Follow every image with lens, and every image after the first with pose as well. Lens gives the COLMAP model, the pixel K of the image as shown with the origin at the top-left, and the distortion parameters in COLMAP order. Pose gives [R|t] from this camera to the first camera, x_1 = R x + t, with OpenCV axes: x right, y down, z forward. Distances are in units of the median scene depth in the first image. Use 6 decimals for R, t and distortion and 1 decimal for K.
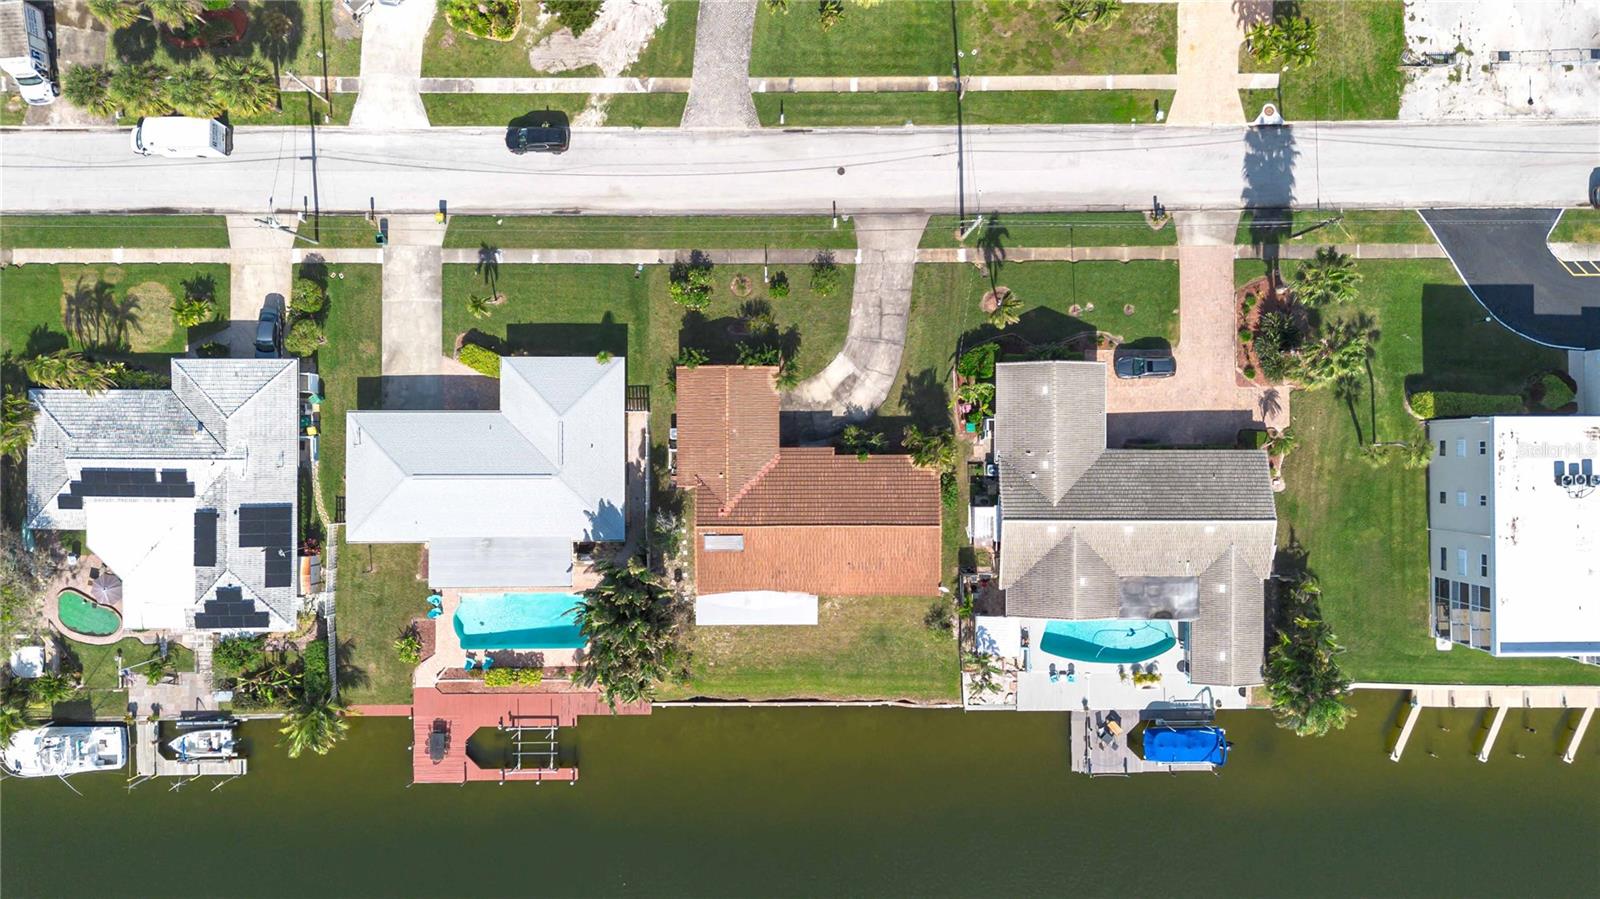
lens RADIAL K [[1127.3, 0, 798.9], [0, 1127.3, 488.8], [0, 0, 1]] dist [0.071417, -0.074234]
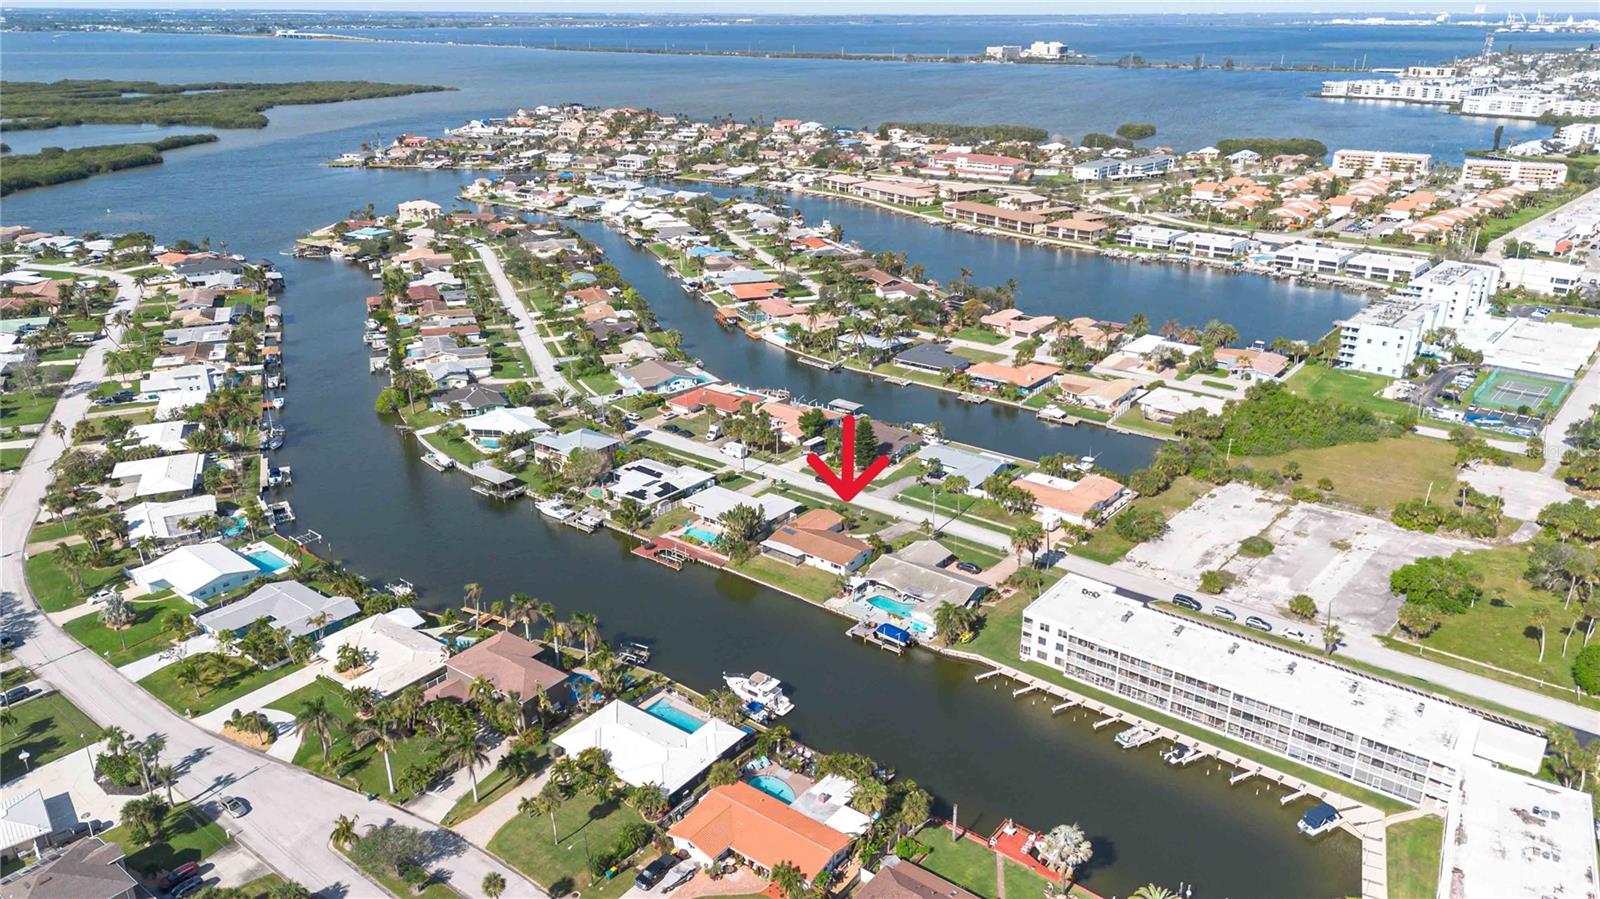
lens RADIAL K [[1127.3, 0, 794.3], [0, 1127.3, 446.3], [0, 0, 1]] dist [0.071417, -0.074234]
pose [[0.781590, 0.227598, -0.580790, 1.356885], [-0.623793, 0.284353, -0.728029, 1.808387], [-0.000548, 0.931312, 0.364221, -0.126576]]
